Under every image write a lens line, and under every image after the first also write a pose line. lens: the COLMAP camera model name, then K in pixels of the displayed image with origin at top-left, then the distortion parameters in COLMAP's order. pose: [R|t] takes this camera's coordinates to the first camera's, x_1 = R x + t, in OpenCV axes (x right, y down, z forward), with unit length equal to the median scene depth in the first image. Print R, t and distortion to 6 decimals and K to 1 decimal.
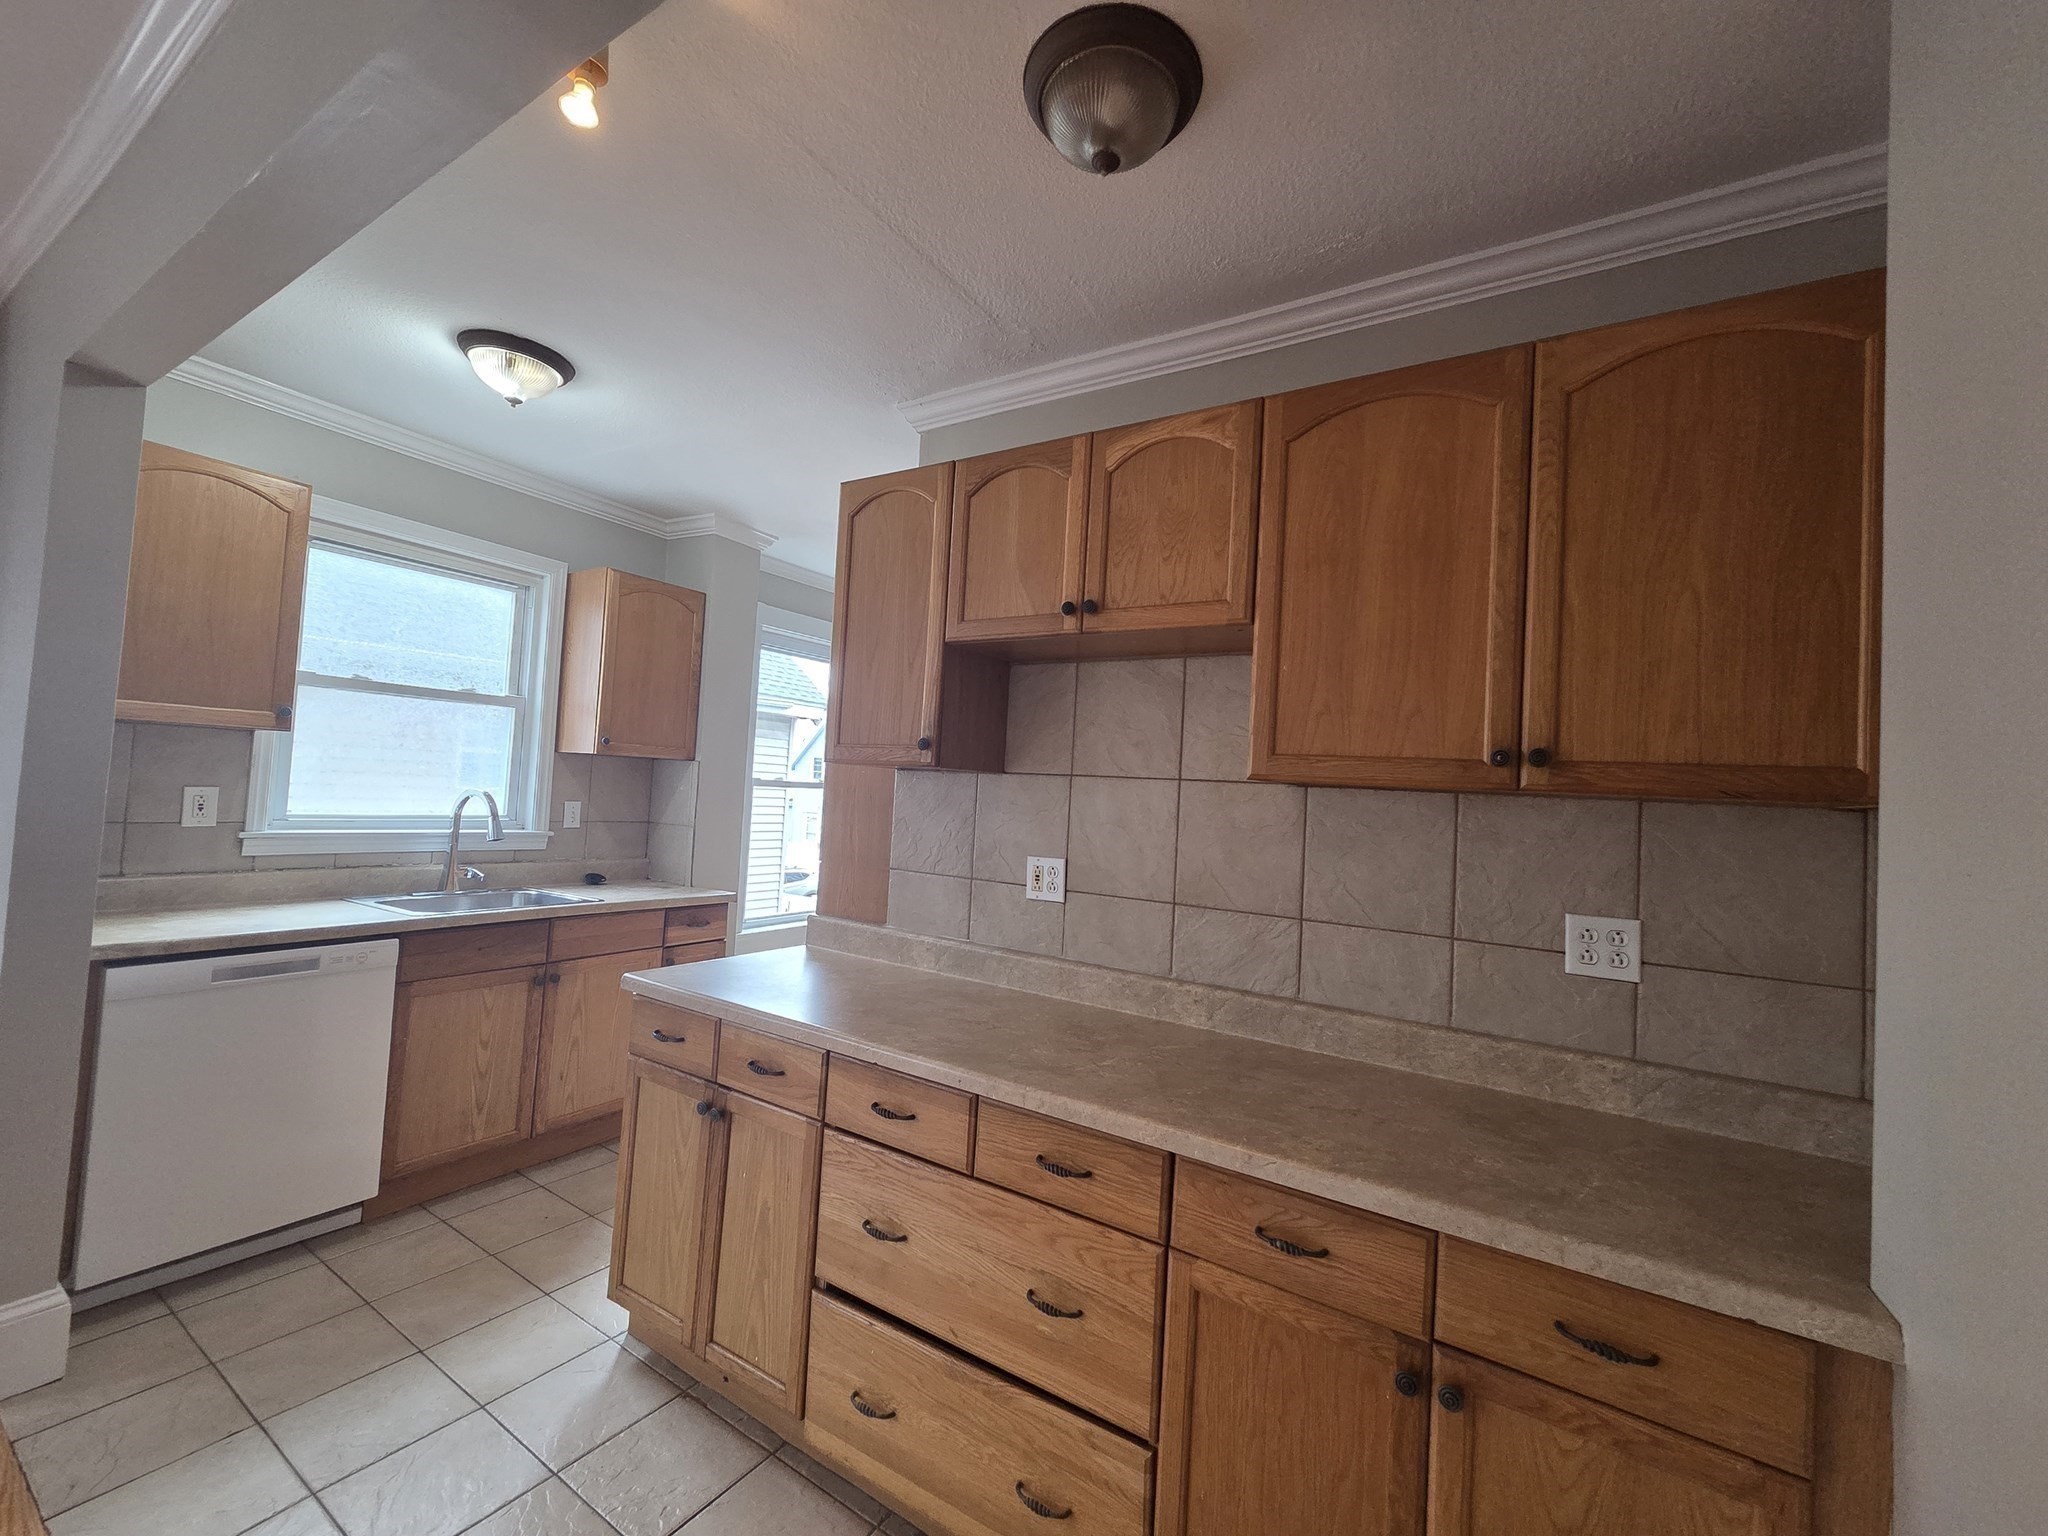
lens RADIAL K [[841.0, 0, 1024.7], [0, 841.0, 761.0], [0, 0, 1]] dist [0.005729, -0.000906]
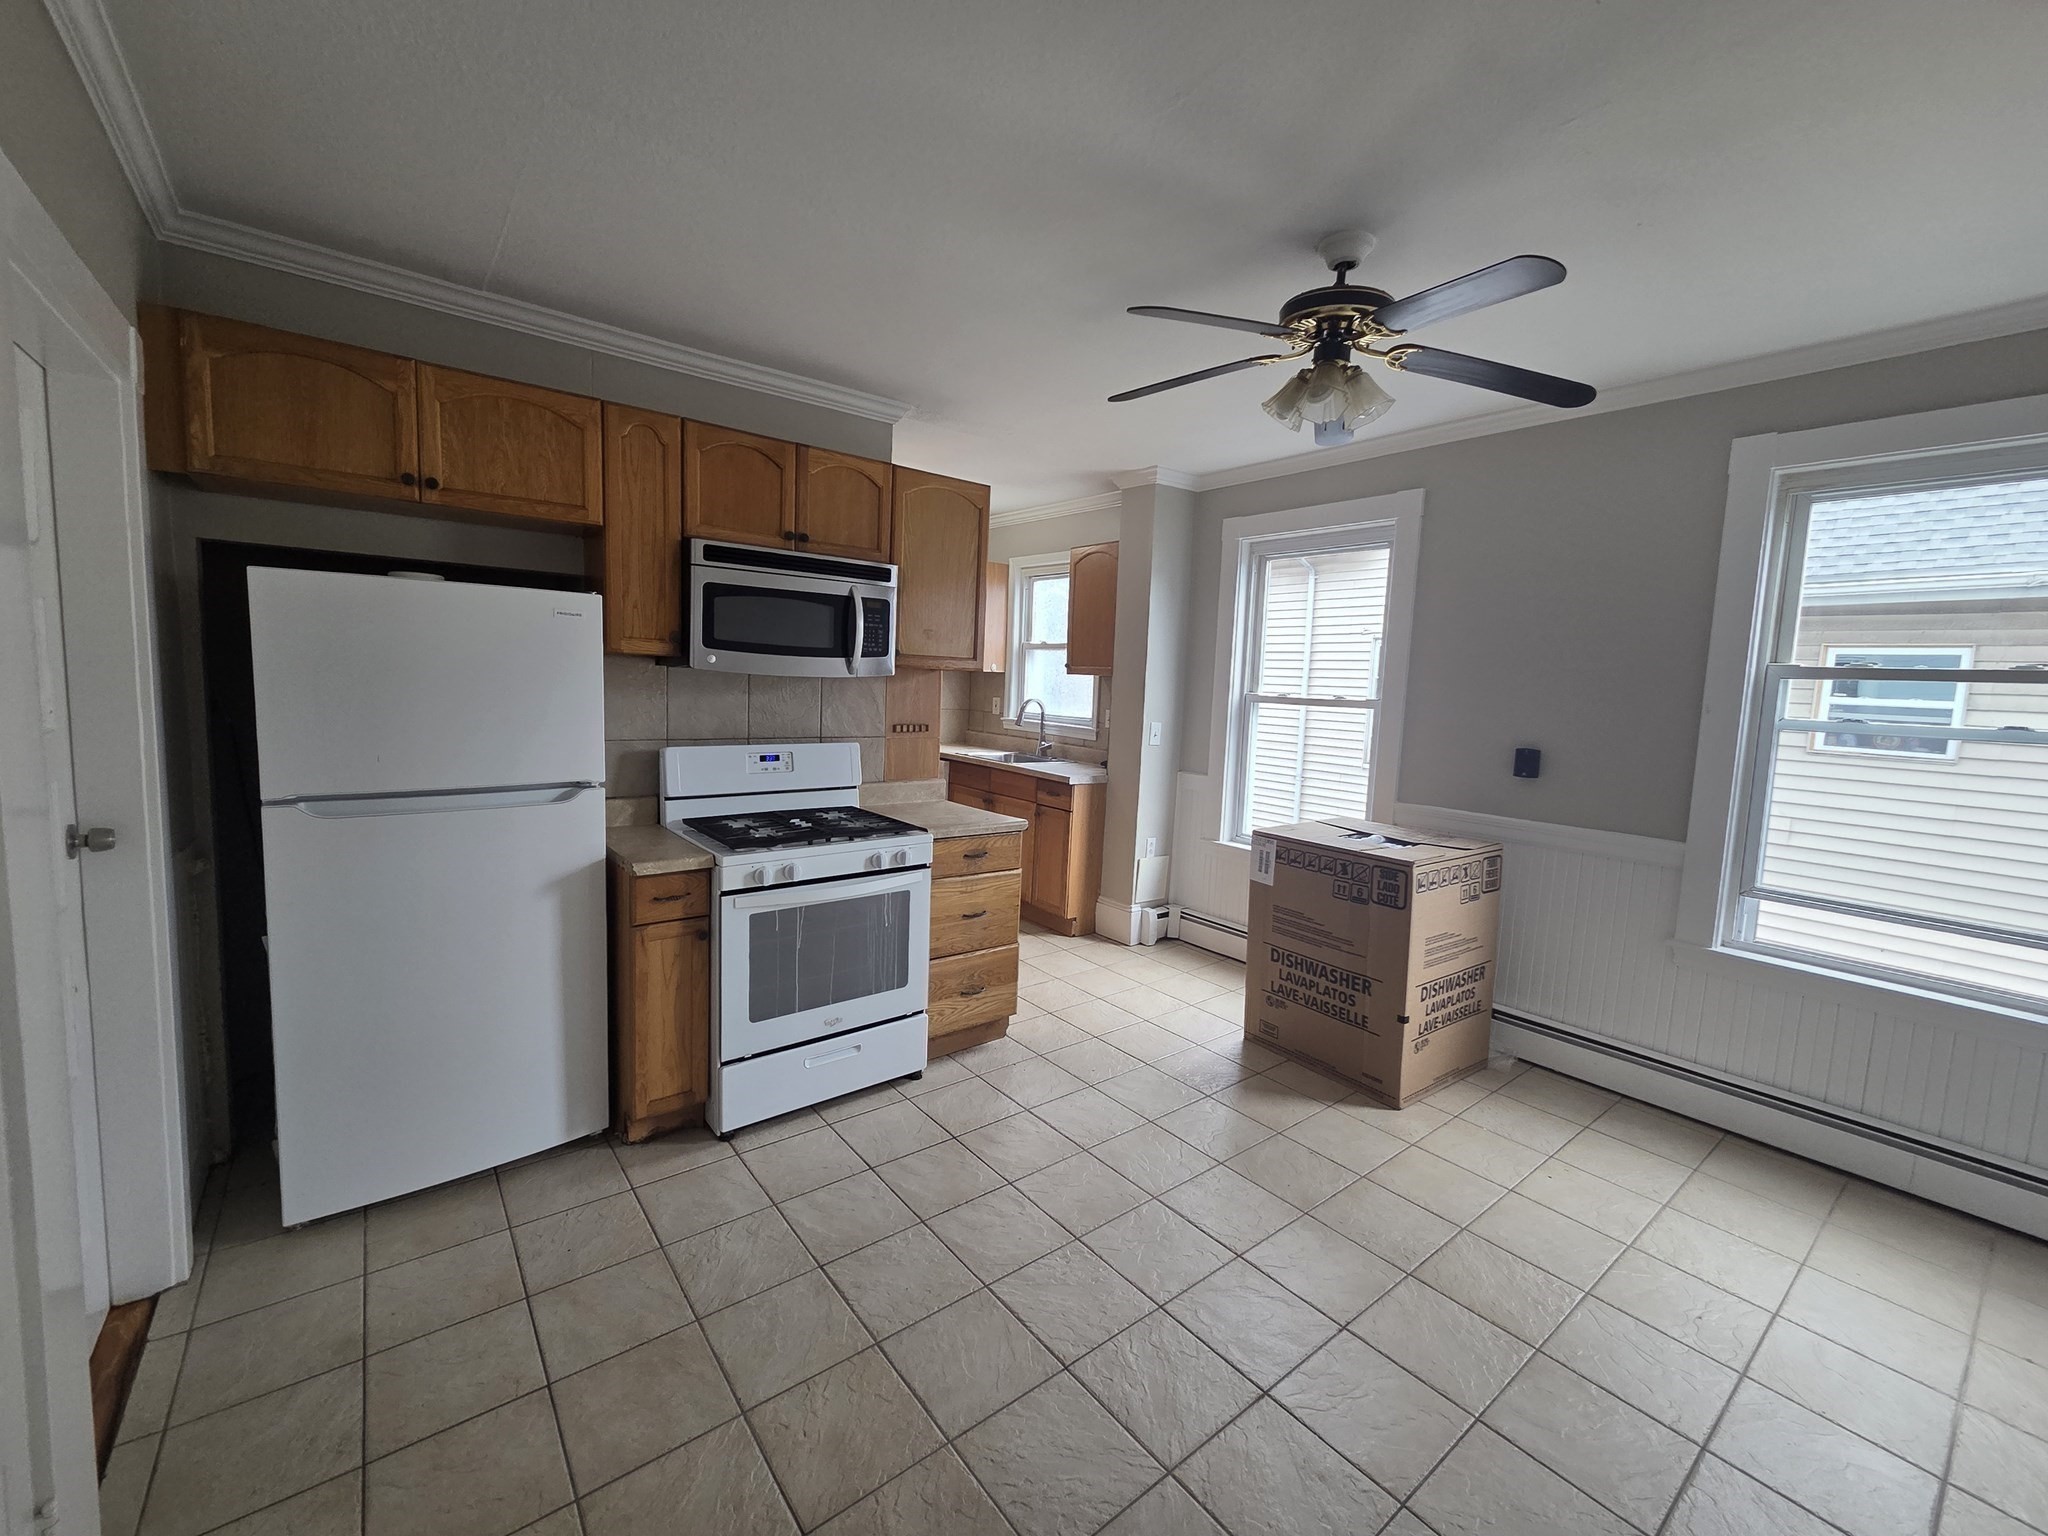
lens RADIAL K [[841.0, 0, 1024.7], [0, 841.0, 761.0], [0, 0, 1]] dist [0.005729, -0.000906]
pose [[-0.323599, 0.028023, -0.945779, 1.375436], [-0.025762, 0.998930, 0.038412, 0.131928], [0.945843, 0.036795, -0.322531, 2.081364]]
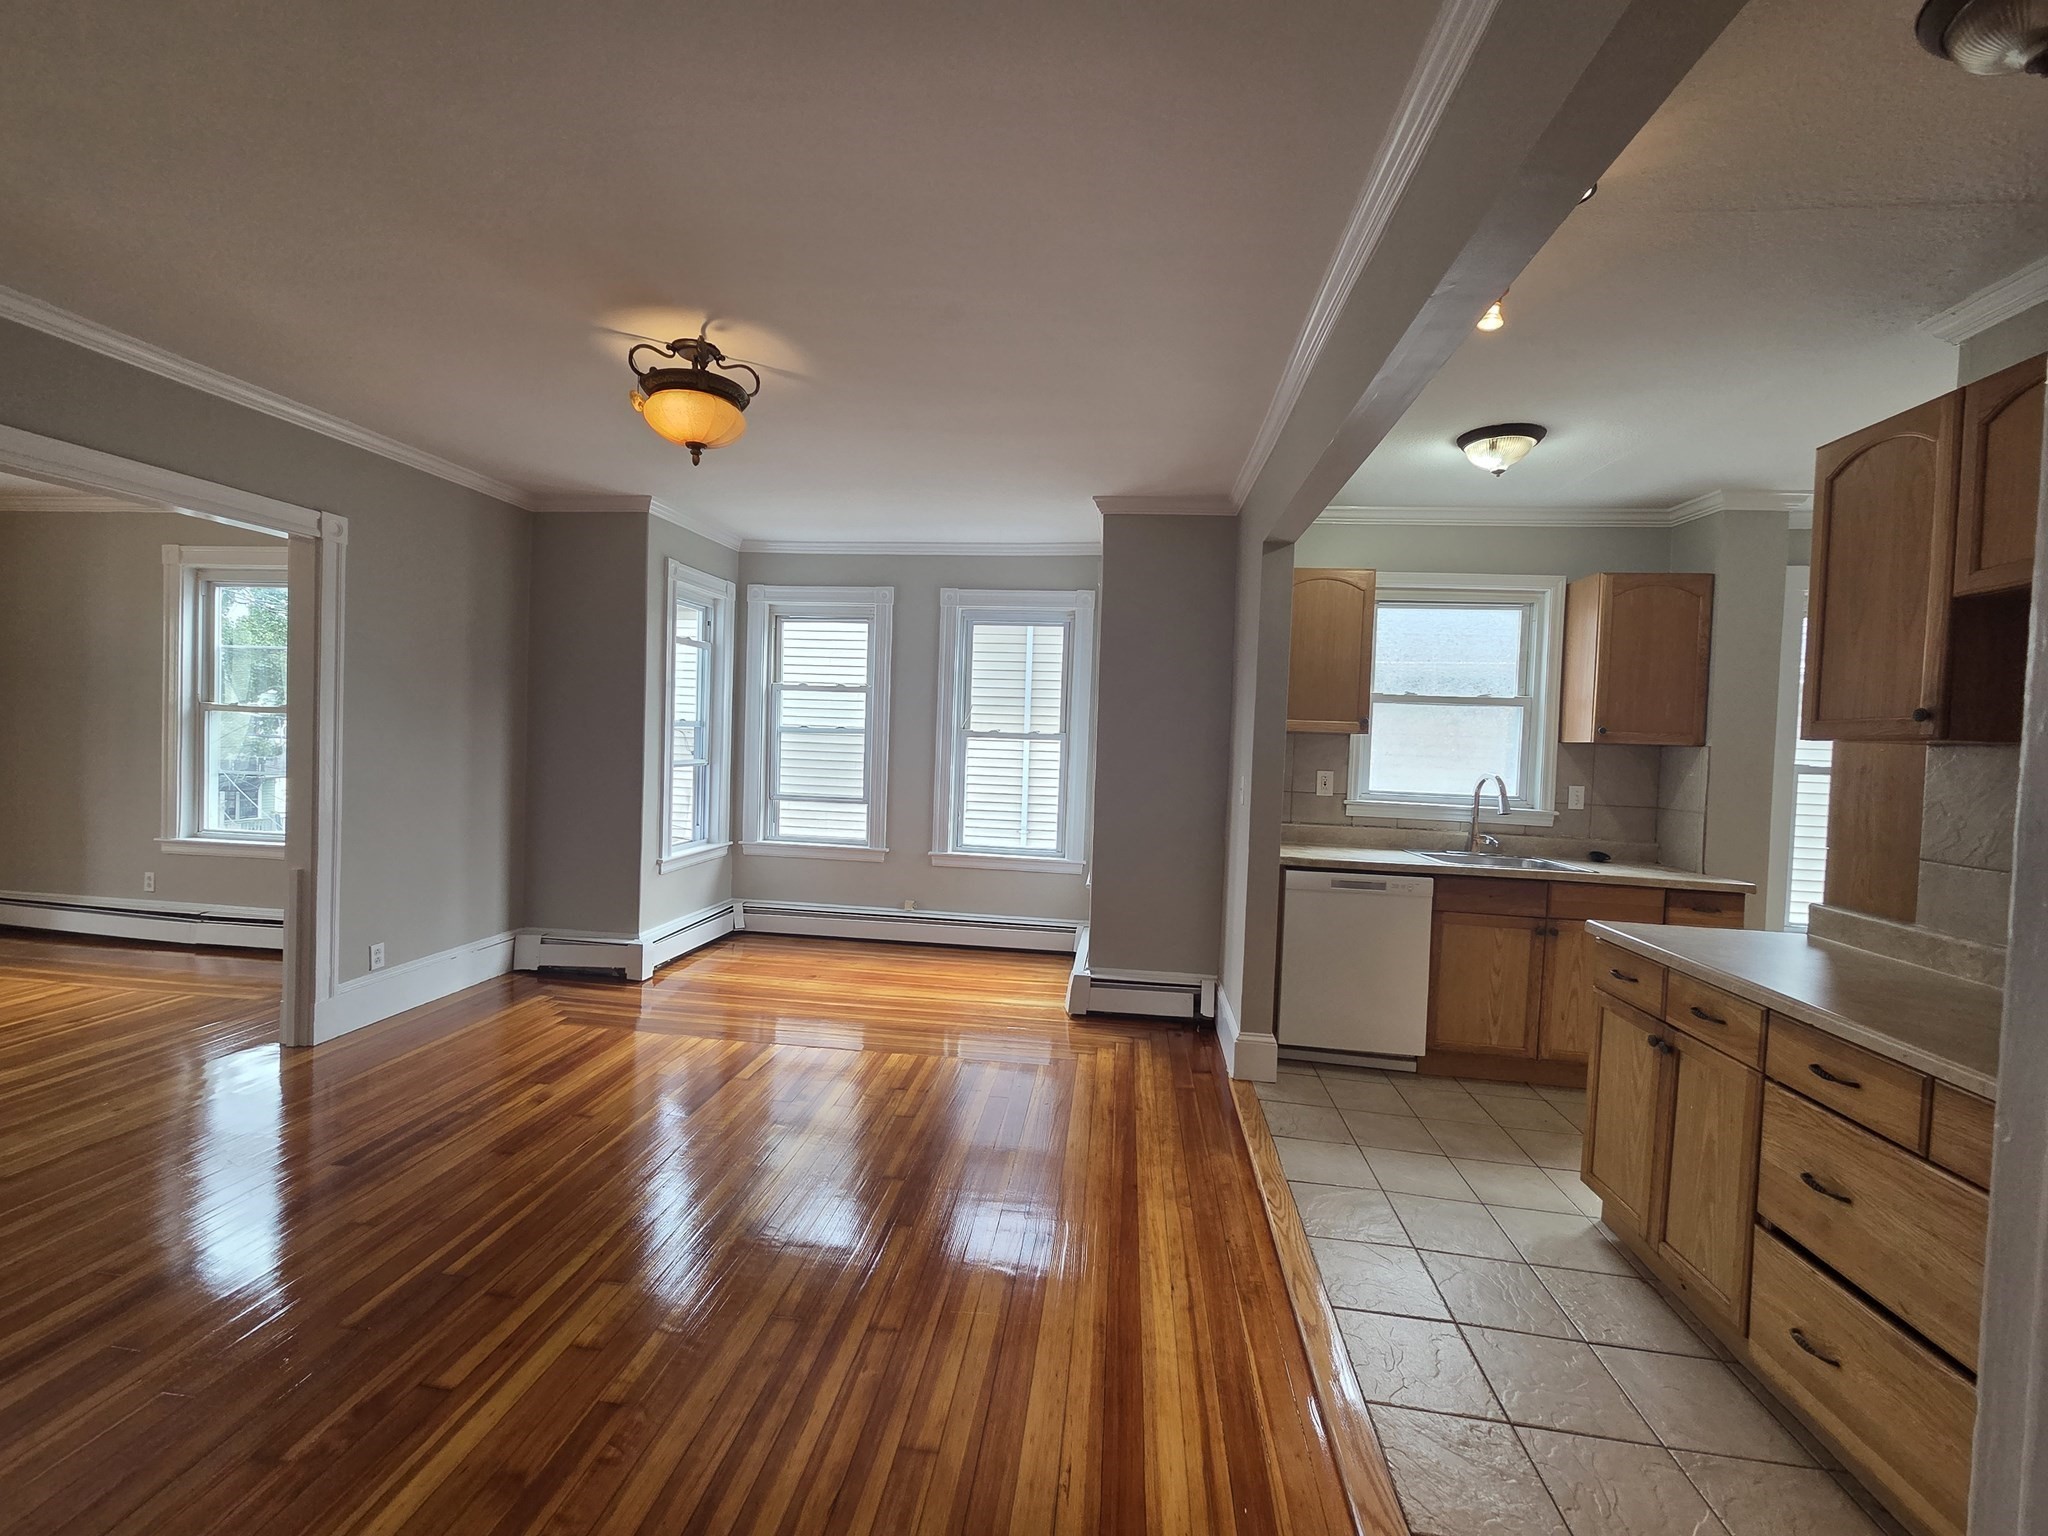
lens RADIAL K [[841.0, 0, 1024.7], [0, 841.0, 761.0], [0, 0, 1]] dist [0.005729, -0.000906]
pose [[0.431417, -0.017048, -0.901992, 0.250036], [0.019817, 0.999759, -0.009418, 0.016823], [0.901935, -0.013812, 0.431651, -0.231558]]
